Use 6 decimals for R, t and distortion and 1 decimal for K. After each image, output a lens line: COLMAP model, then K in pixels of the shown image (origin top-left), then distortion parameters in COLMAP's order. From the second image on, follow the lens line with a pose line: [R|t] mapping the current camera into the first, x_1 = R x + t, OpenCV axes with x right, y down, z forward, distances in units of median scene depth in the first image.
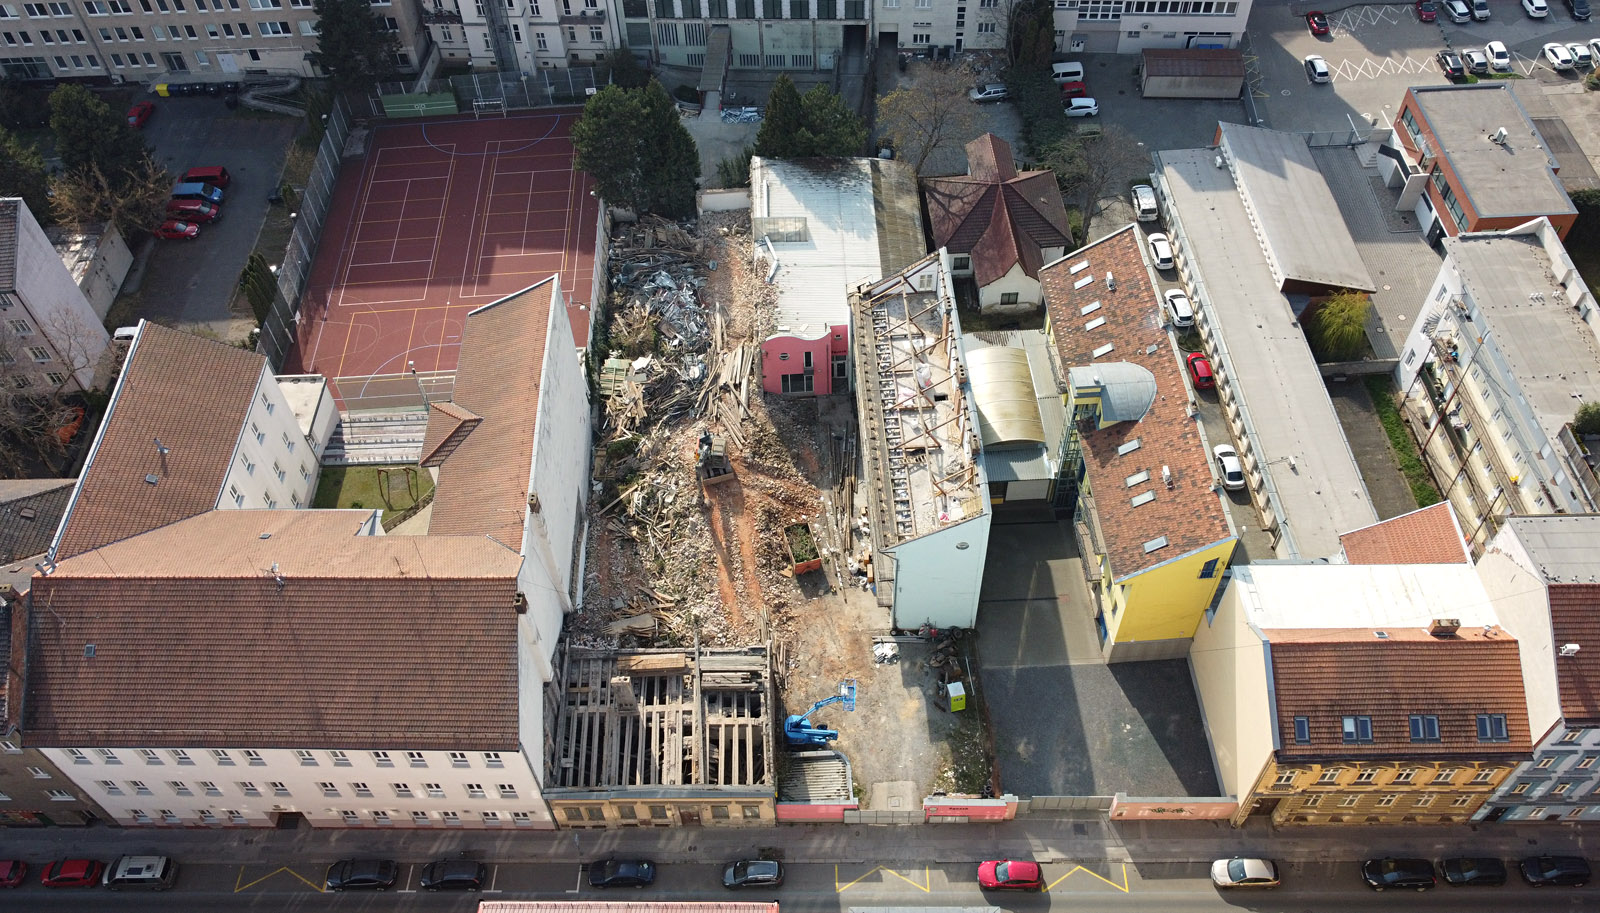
lens RADIAL K [[1282.2, 0, 800.0], [0, 1282.2, 456.5], [0, 0, 1]] dist [0.001180, 0.000255]
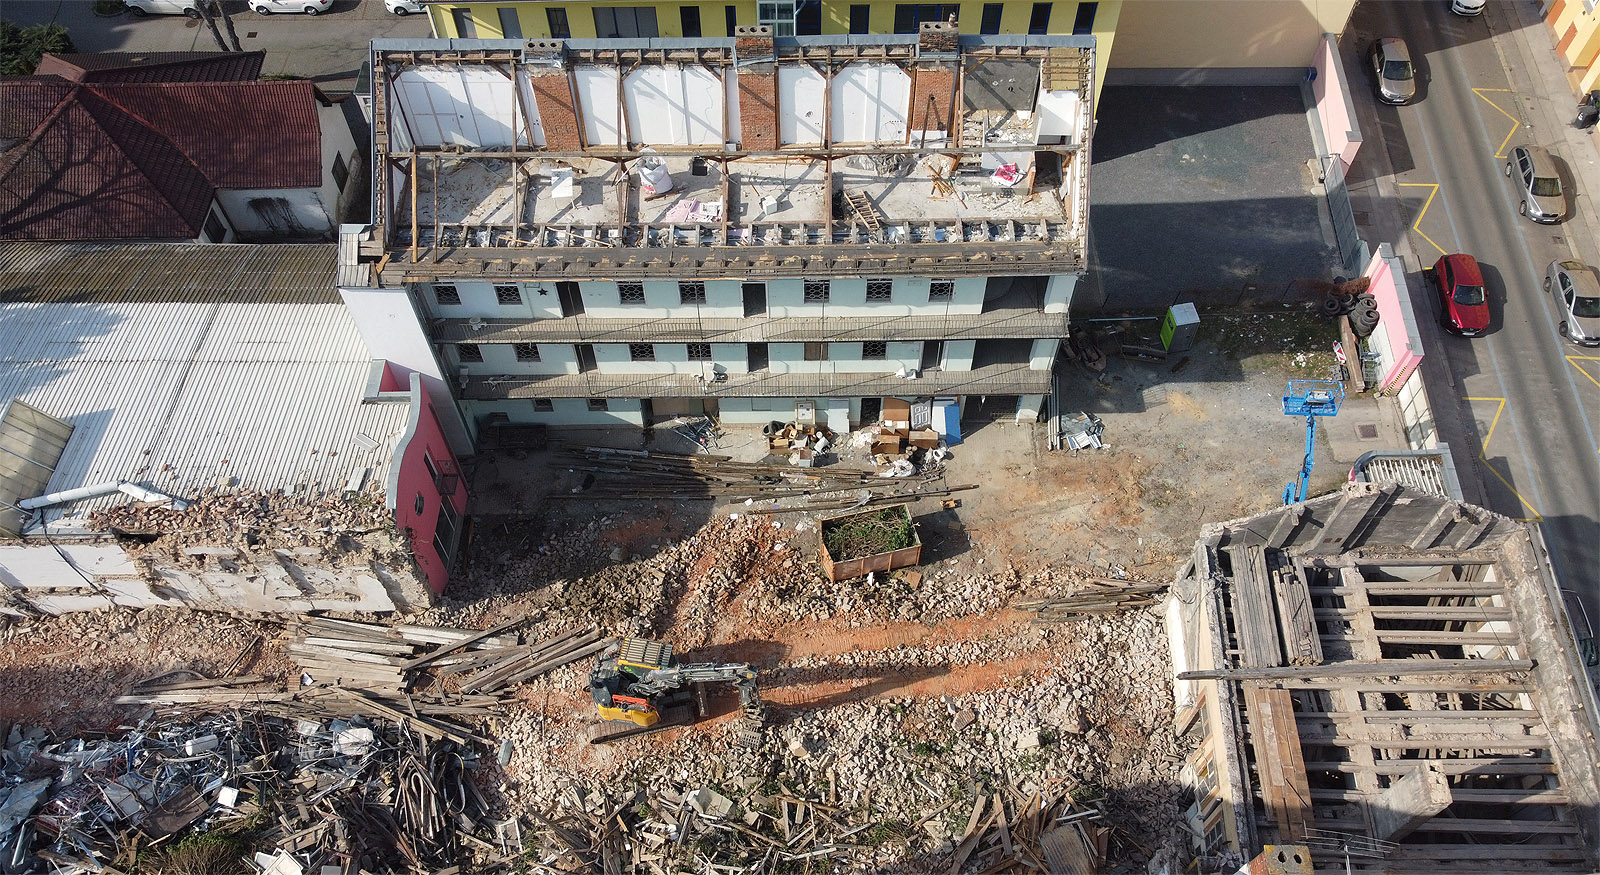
lens RADIAL K [[1205.1, 0, 800.0], [0, 1205.1, 437.5], [0, 0, 1]] dist [0.034866, -0.000327]
pose [[0.042374, -0.804482, 0.592463, -0.245197], [0.781738, 0.395970, 0.481761, -0.193448], [-0.622166, 0.442737, 0.645673, 0.673775]]
